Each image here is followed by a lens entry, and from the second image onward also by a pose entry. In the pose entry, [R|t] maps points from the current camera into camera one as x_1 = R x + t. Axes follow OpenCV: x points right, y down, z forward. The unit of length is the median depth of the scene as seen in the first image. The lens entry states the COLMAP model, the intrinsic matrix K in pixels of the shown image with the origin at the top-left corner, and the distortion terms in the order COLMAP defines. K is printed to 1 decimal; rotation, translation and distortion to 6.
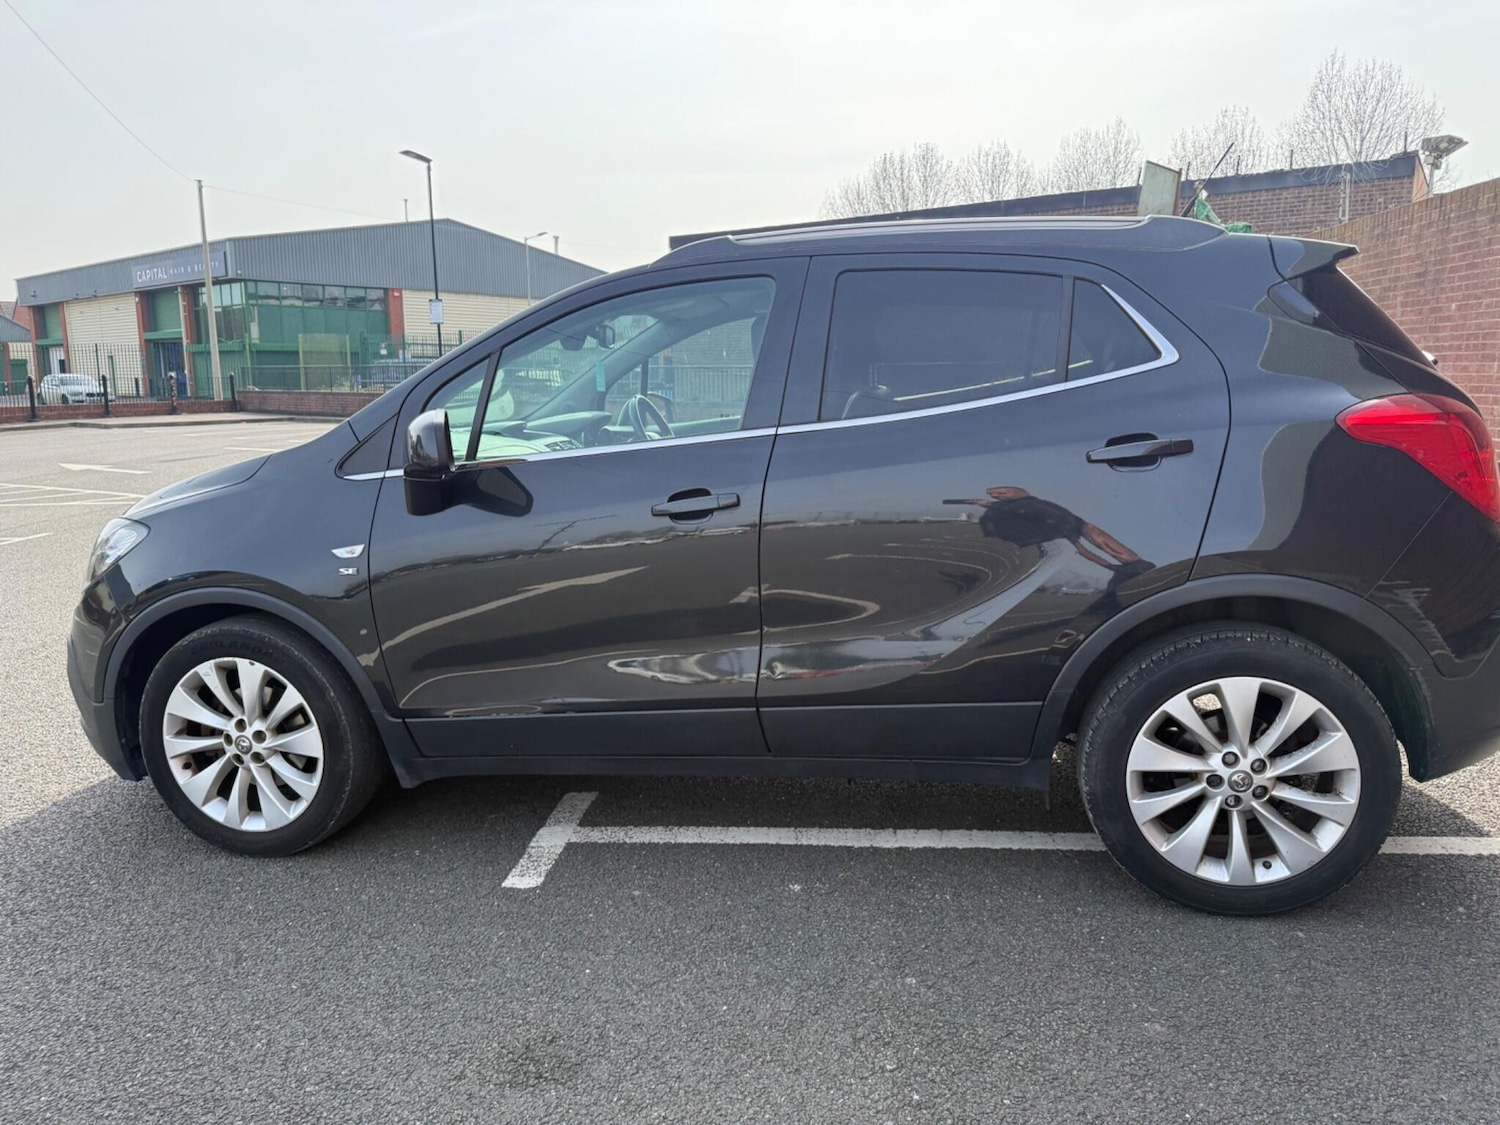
lens RADIAL K [[1077.2, 0, 746.4], [0, 1077.2, 552.5], [0, 0, 1]] dist [0.028171, -0.039849]
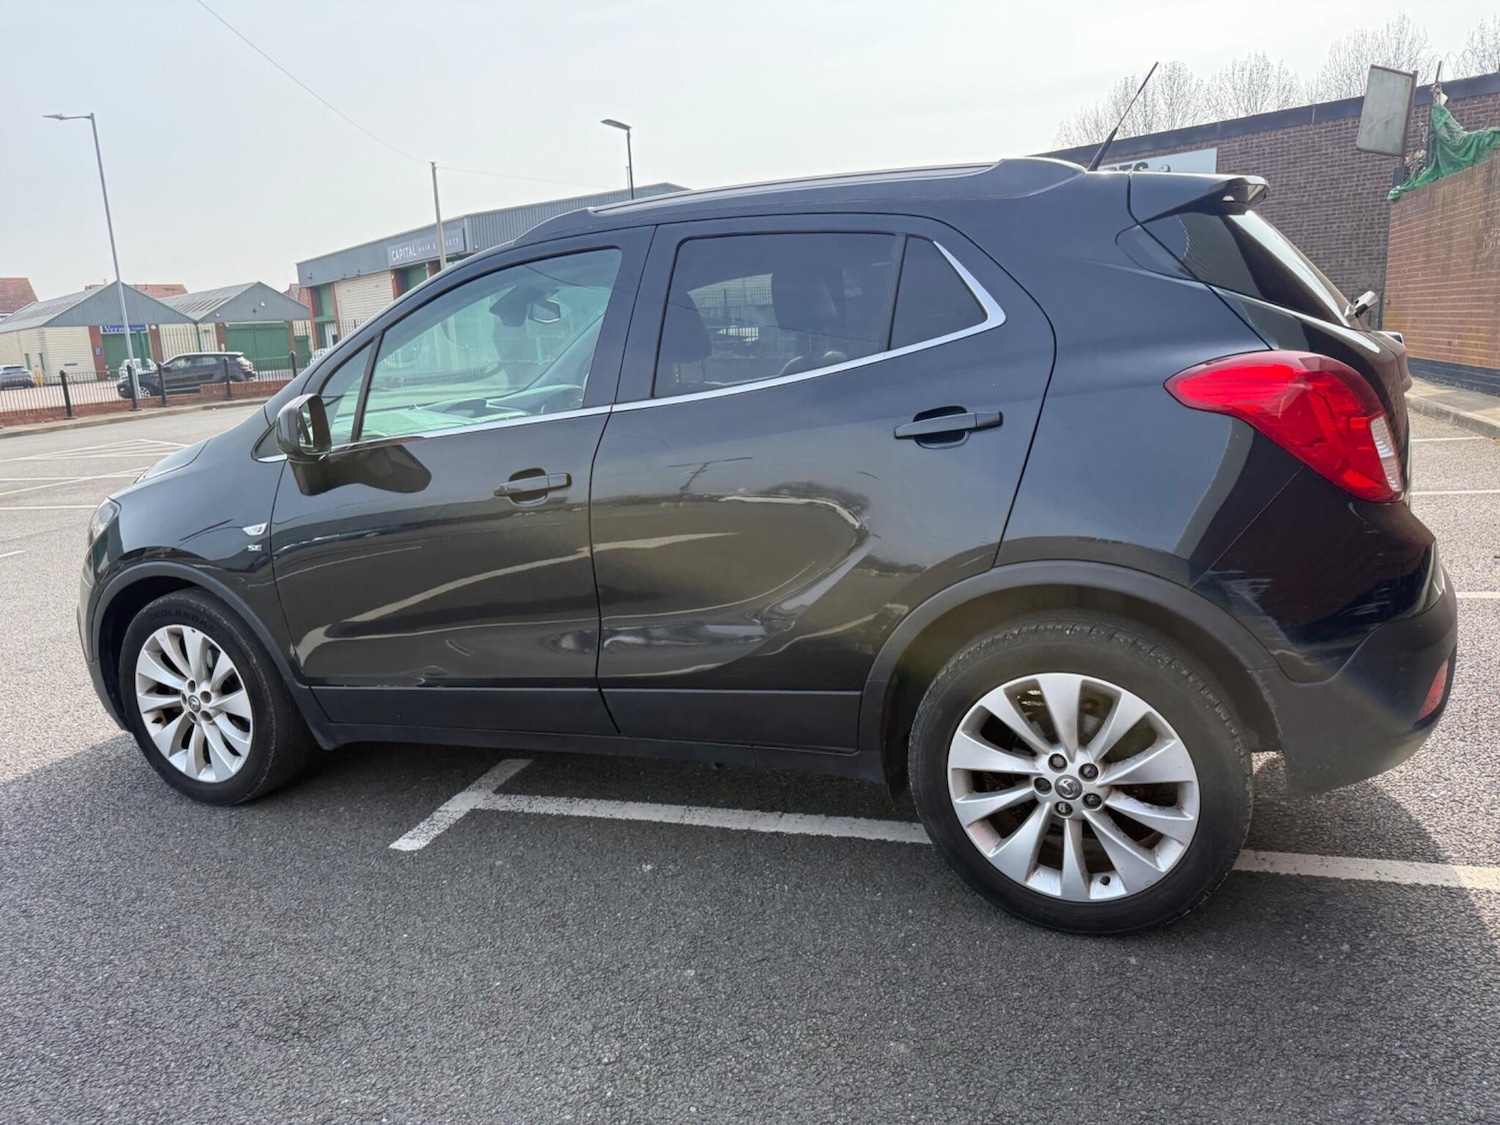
lens RADIAL K [[1077.2, 0, 744.1], [0, 1077.2, 548.4], [0, 0, 1]] dist [0.028171, -0.039849]
pose [[0.976116, 0.004409, -0.217204, 0.336122], [0.004152, 0.999233, 0.038940, -0.021688], [0.217209, -0.038911, 0.975349, 0.057299]]
